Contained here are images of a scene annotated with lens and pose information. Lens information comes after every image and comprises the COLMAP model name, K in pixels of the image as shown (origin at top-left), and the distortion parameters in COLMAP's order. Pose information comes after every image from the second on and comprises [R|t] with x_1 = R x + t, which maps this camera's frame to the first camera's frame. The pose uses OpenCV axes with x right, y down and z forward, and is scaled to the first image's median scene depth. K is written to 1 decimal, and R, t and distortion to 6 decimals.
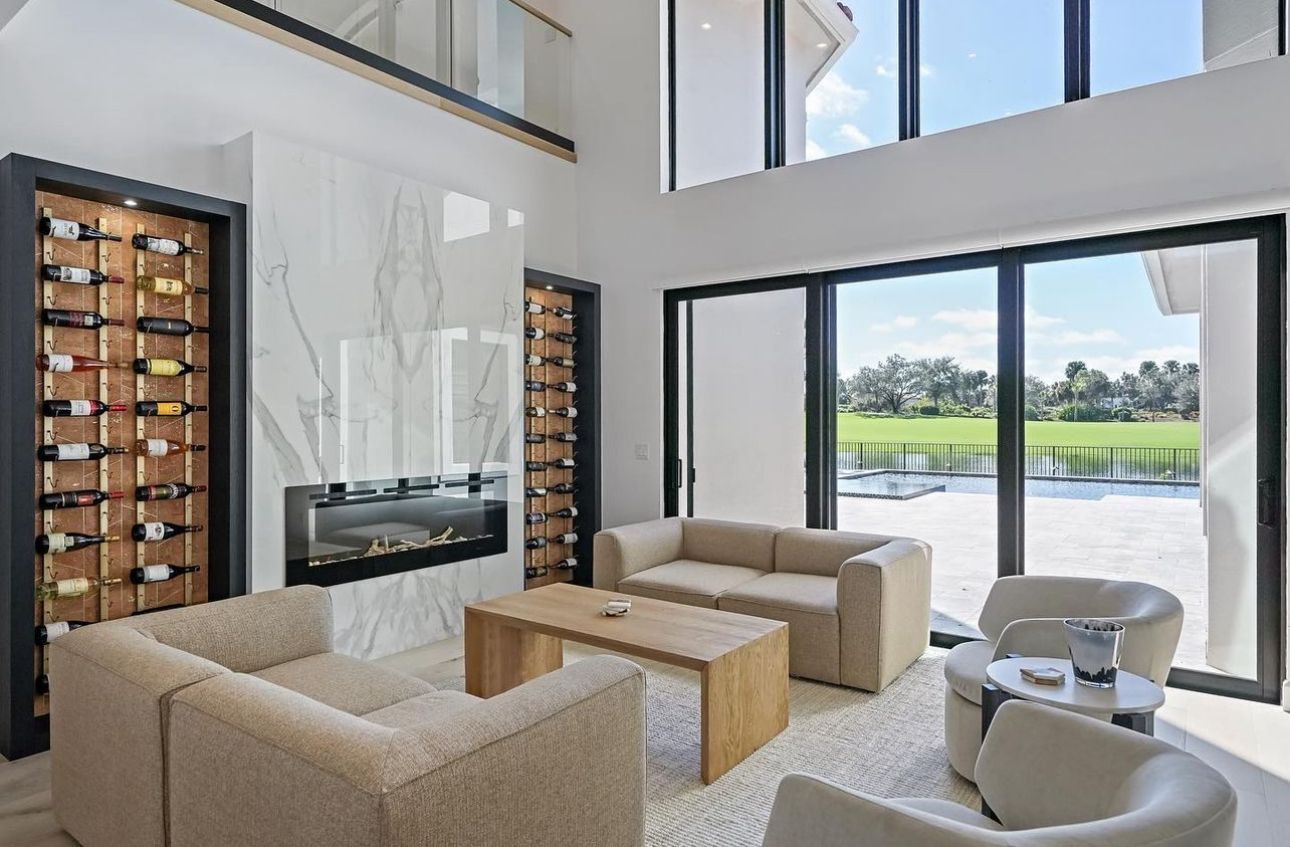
lens RADIAL K [[747.5, 0, 645.1], [0, 747.5, 424.2], [0, 0, 1]] dist [0.003364, -0.000292]
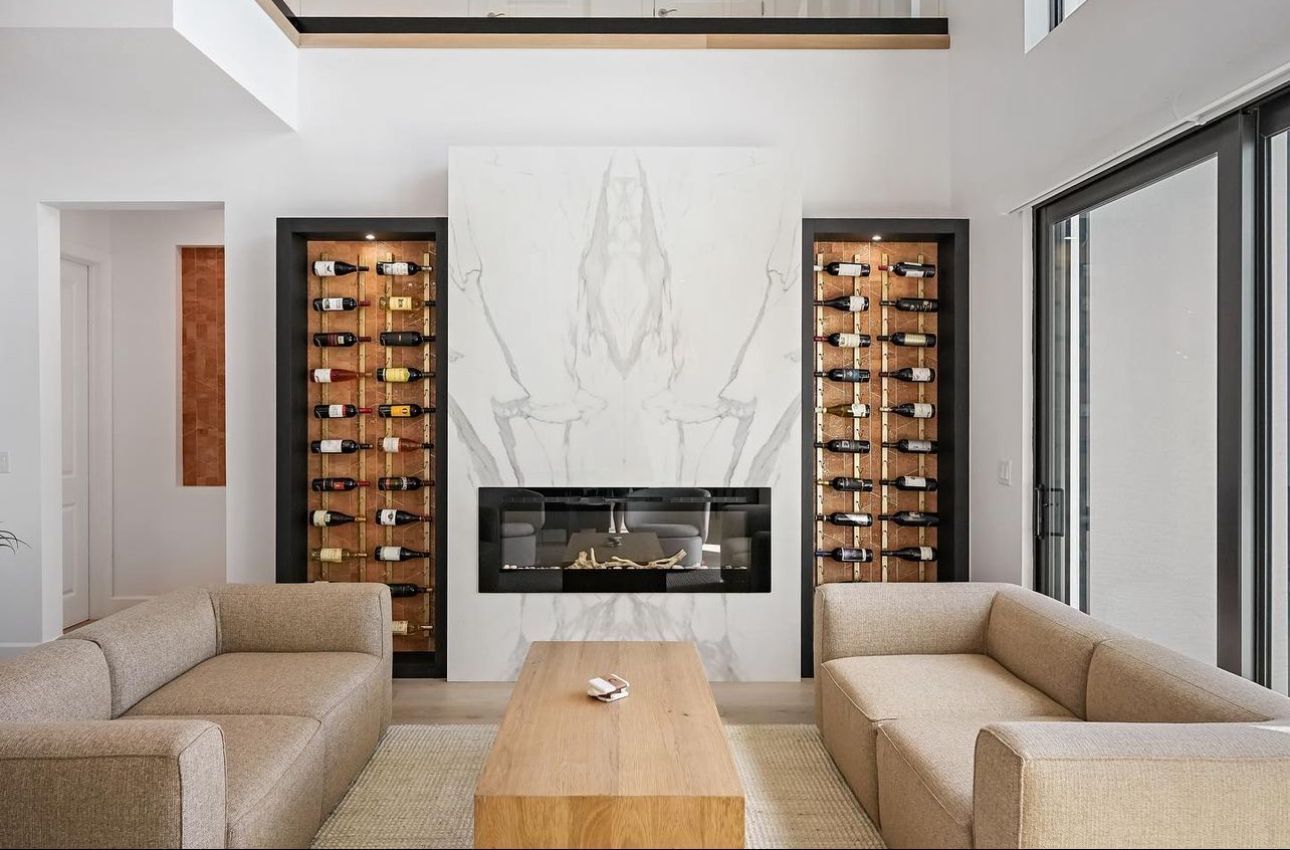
lens RADIAL K [[832.6, 0, 642.8], [0, 832.6, 419.5], [0, 0, 1]] dist [0.000746, 0.001192]
pose [[0.602890, 0.006100, -0.797801, 0.489974], [-0.005539, 0.999979, 0.003460, -0.011661], [0.797805, 0.002333, 0.602911, 0.435795]]
